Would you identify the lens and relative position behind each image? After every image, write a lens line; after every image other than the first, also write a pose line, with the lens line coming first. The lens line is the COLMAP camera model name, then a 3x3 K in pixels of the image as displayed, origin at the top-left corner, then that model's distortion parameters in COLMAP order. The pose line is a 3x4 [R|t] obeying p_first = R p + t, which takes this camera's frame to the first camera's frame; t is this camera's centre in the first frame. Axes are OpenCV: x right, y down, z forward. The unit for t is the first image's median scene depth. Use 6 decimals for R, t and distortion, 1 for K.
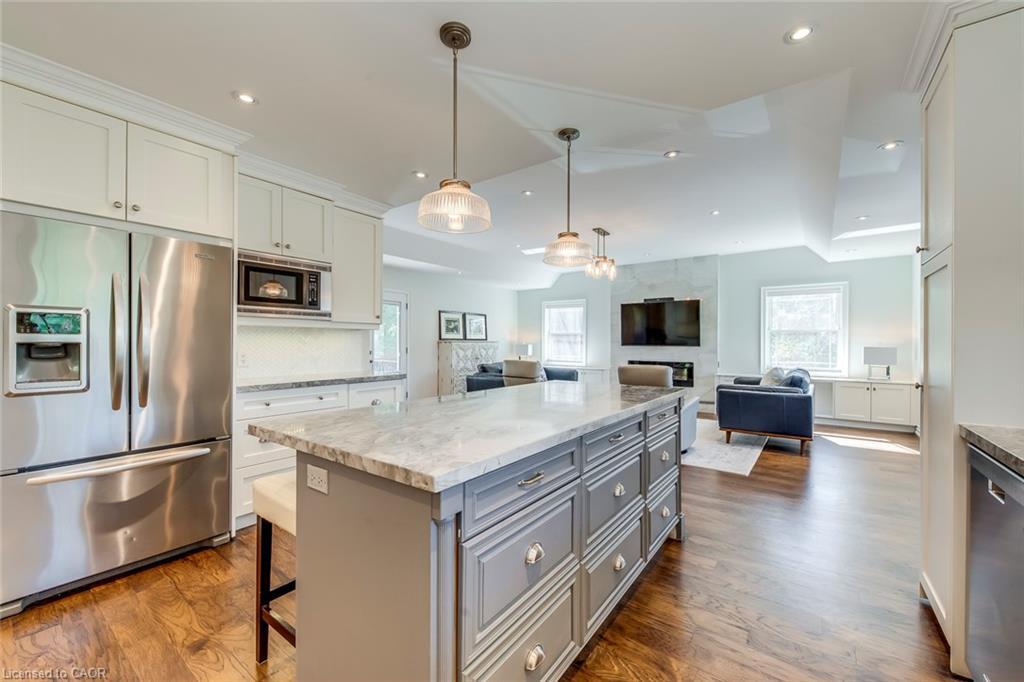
lens RADIAL K [[407.0, 0, 516.2], [0, 407.0, 339.7], [0, 0, 1]] dist [0.003473, -0.003371]
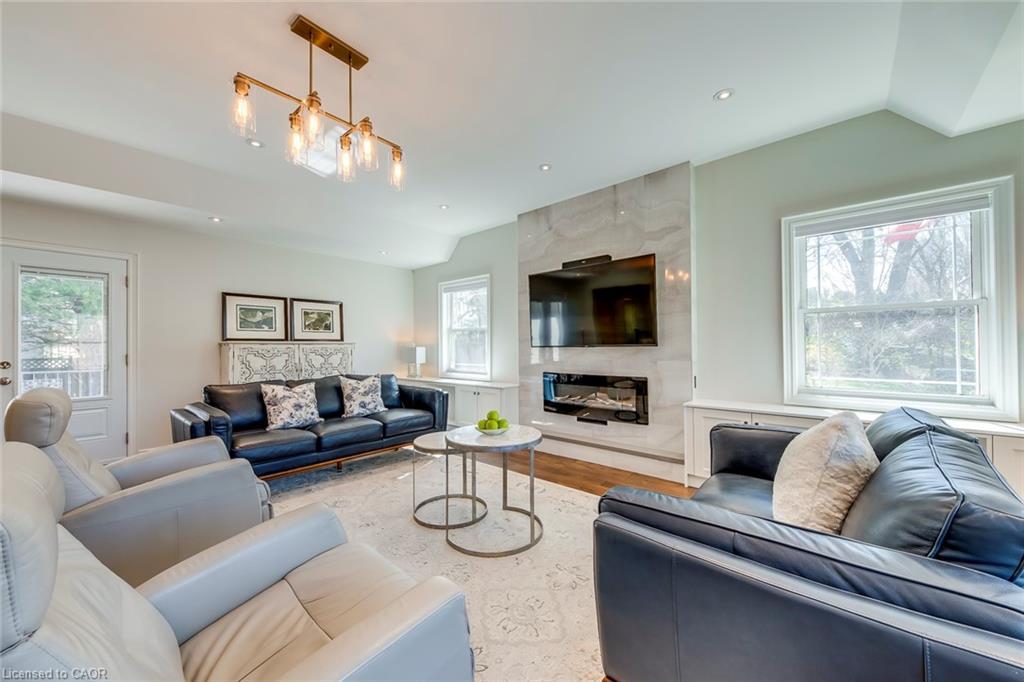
lens RADIAL K [[376.5, 0, 514.4], [0, 376.5, 344.2], [0, 0, 1]] dist [-0.000223, -0.001165]
pose [[0.995695, -0.011998, -0.091907, 0.284808], [0.011760, 0.999926, -0.003123, 0.012376], [0.091937, 0.002029, 0.995763, 0.462189]]
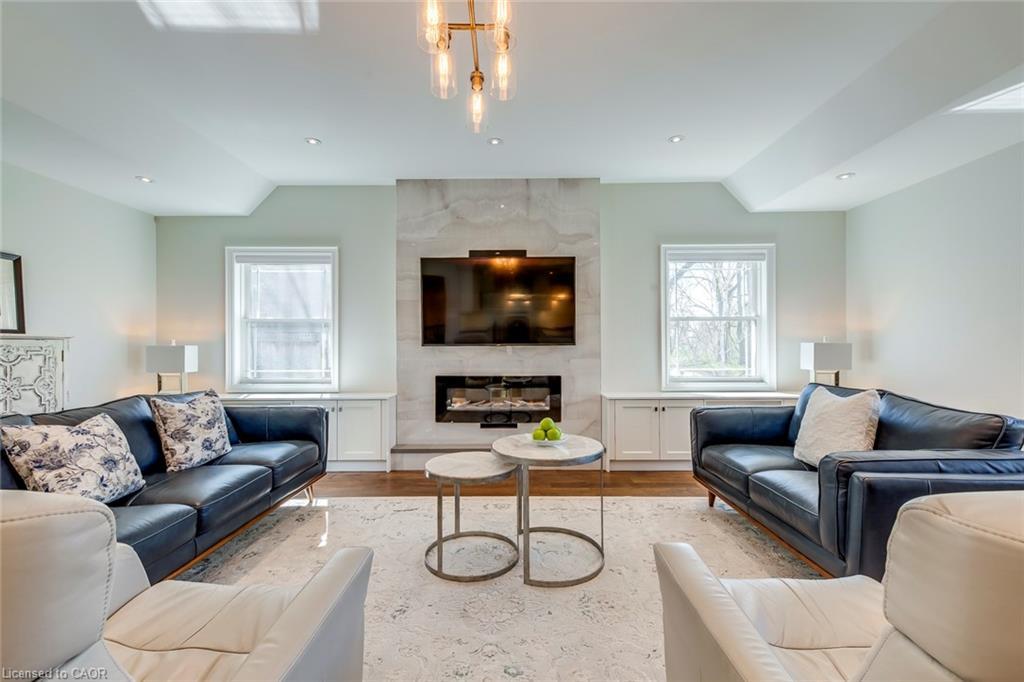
lens RADIAL K [[429.0, 0, 509.9], [0, 429.0, 342.6], [0, 0, 1]] dist [0.005576, -0.000578]
pose [[0.811643, -0.003397, 0.584144, 0.048276], [0.004531, 0.999990, -0.000481, 0.011933], [-0.584136, 0.003037, 0.811650, 0.531960]]
